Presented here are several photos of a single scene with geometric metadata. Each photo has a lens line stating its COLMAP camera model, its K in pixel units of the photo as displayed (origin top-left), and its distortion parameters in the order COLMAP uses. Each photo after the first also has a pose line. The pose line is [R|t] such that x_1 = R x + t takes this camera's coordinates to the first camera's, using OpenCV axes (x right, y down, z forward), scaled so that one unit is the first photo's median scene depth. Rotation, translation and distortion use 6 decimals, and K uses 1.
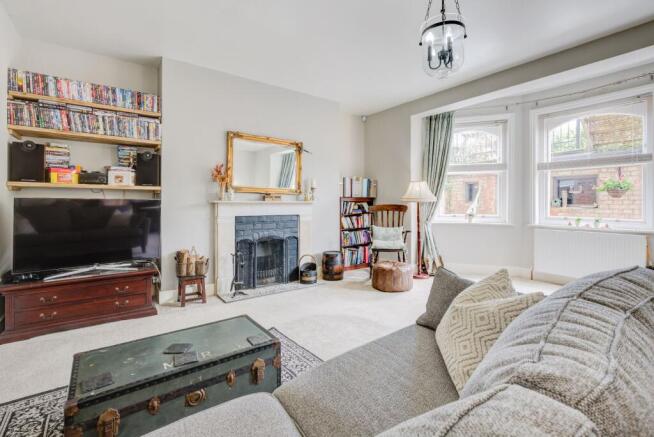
lens RADIAL K [[295.0, 0, 330.4], [0, 295.0, 201.7], [0, 0, 1]] dist [-0.006038, 0.003443]
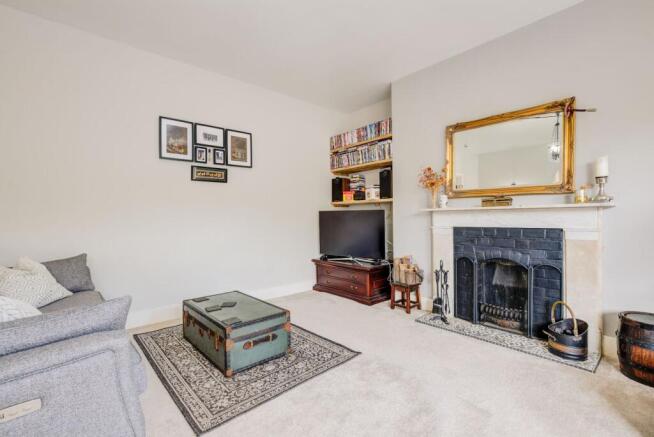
lens RADIAL K [[295.0, 0, 328.5], [0, 295.0, 215.1], [0, 0, 1]] dist [-0.006038, 0.003443]
pose [[0.101850, -0.007574, -0.994771, 0.421180], [0.021262, 0.999759, -0.005435, 0.011880], [0.994573, -0.020597, 0.101987, 0.515850]]
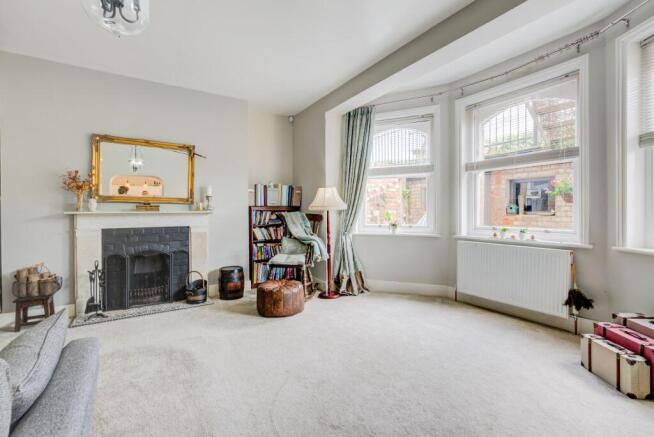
lens RADIAL K [[295.0, 0, 325.0], [0, 295.0, 214.3], [0, 0, 1]] dist [-0.006038, 0.003443]
pose [[0.997941, -0.010032, -0.063351, 0.374614], [0.010771, 0.999878, 0.011339, 0.001832], [0.063229, -0.011998, 0.997927, 0.136531]]
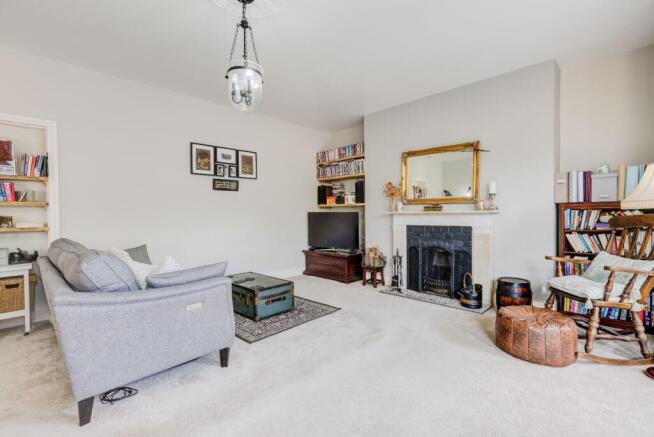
lens RADIAL K [[295.0, 0, 329.2], [0, 295.0, 214.0], [0, 0, 1]] dist [-0.006038, 0.003443]
pose [[0.171442, 0.000374, -0.985194, 0.697331], [0.019816, 0.999796, 0.003828, -0.004323], [0.984995, -0.020179, 0.171400, 0.456064]]
